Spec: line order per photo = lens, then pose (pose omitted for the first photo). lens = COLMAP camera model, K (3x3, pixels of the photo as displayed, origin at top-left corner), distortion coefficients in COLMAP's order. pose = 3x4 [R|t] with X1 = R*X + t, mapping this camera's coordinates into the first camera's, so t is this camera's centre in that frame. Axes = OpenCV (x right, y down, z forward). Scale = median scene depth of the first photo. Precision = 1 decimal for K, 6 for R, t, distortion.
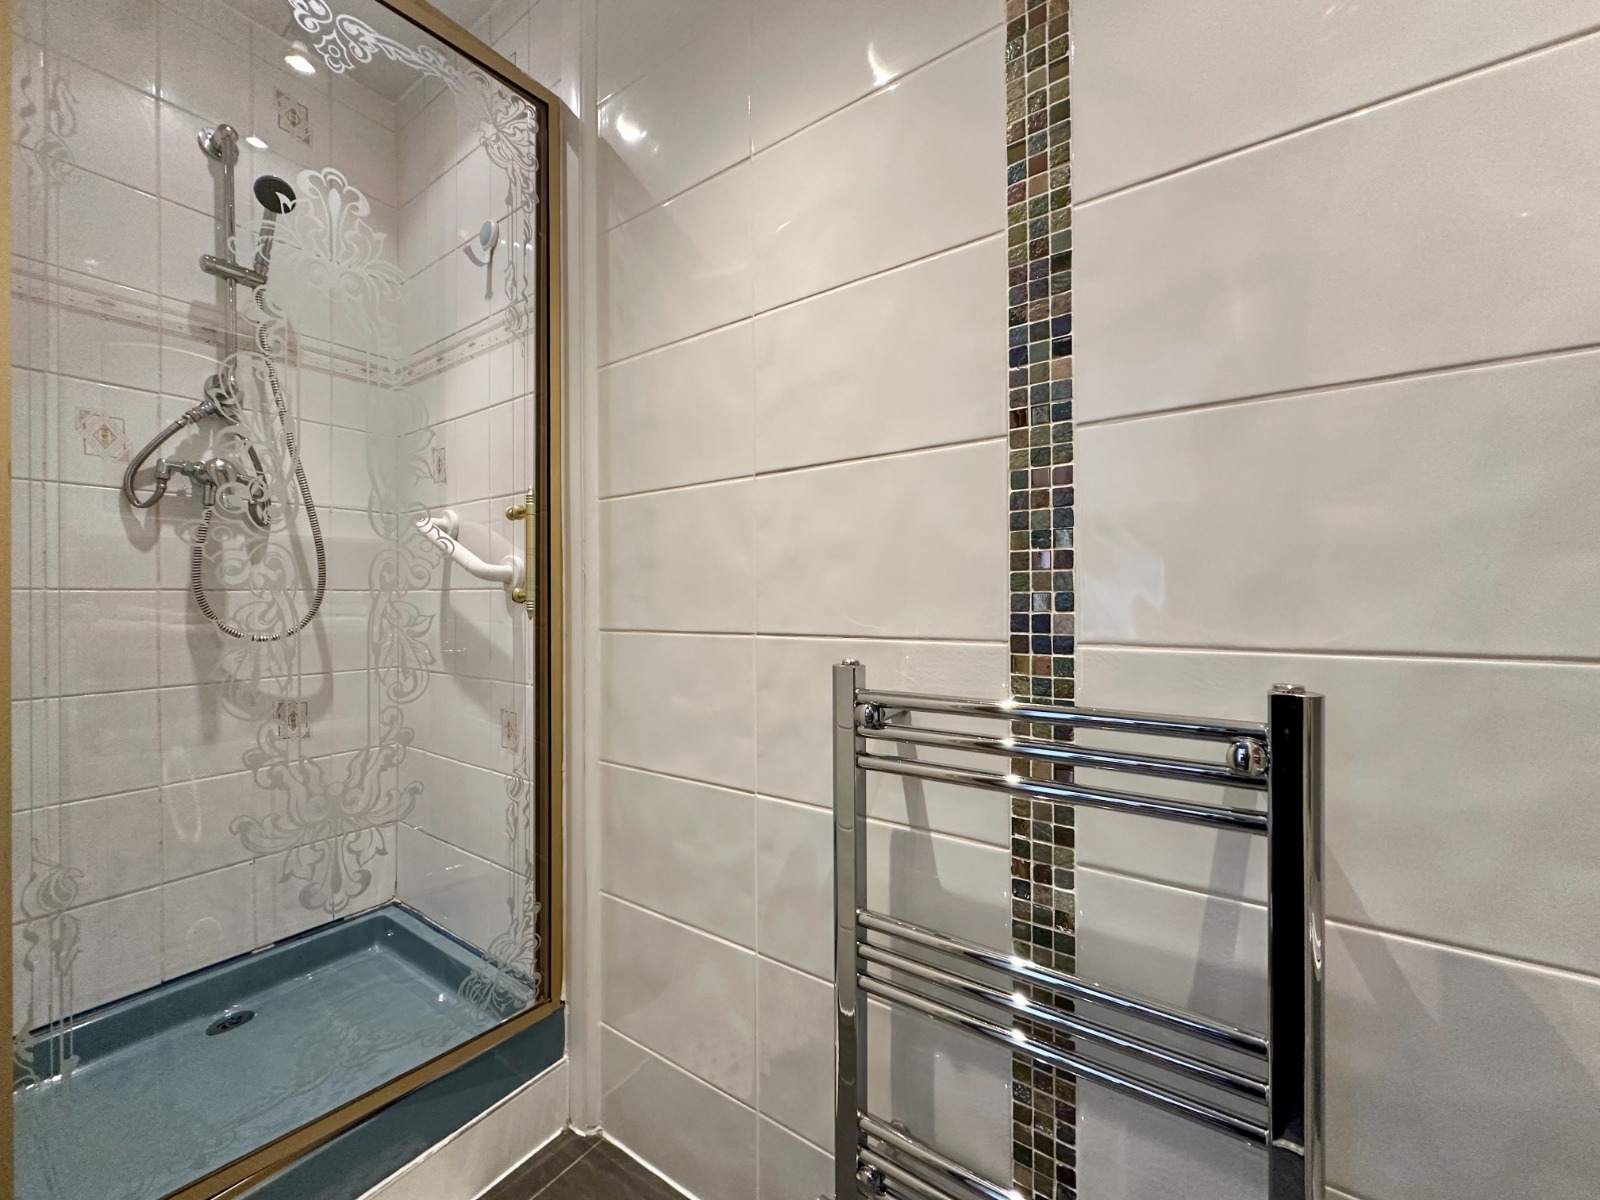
lens RADIAL K [[637.3, 0, 802.5], [0, 637.3, 600.5], [0, 0, 1]] dist [-0.005480, 0.001539]
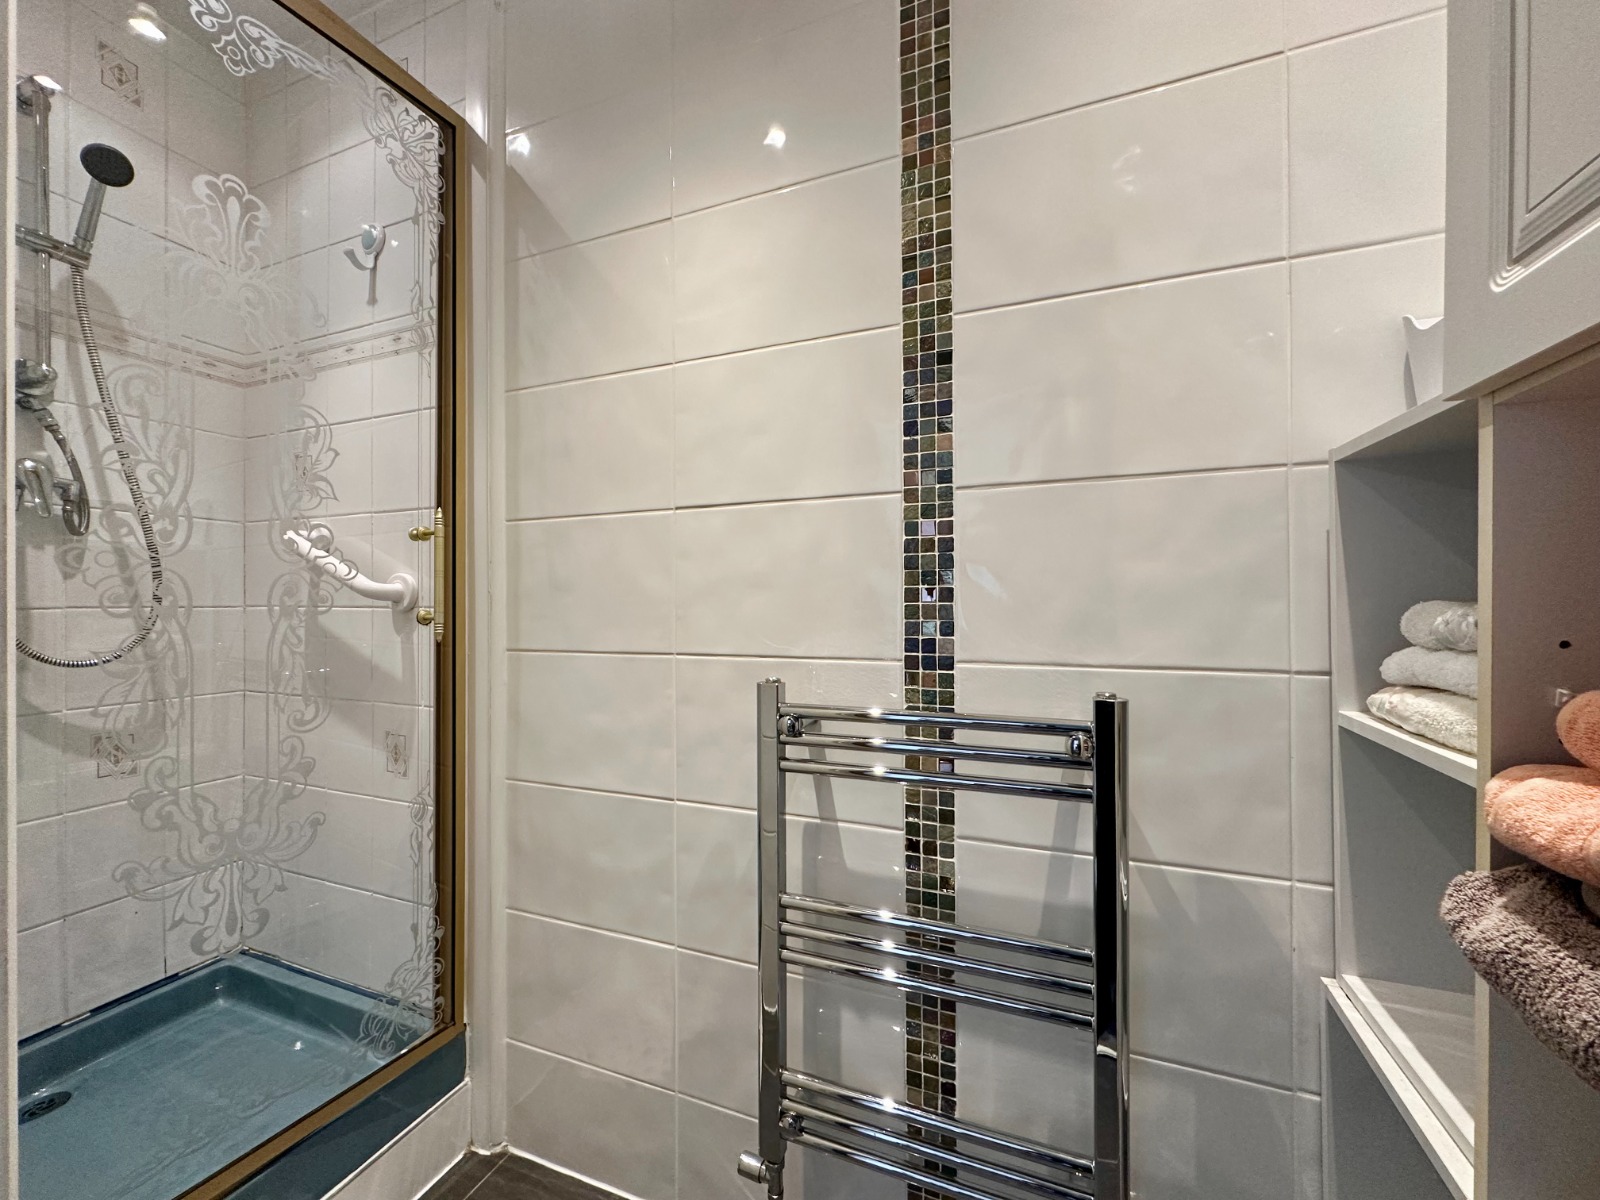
lens RADIAL K [[637.3, 0, 800.9], [0, 637.3, 599.8], [0, 0, 1]] dist [-0.005480, 0.001539]
pose [[0.973257, 0.002793, 0.229701, -0.119565], [-0.001458, 0.999981, -0.005985, -0.035846], [-0.229714, 0.005490, 0.973243, -0.117994]]
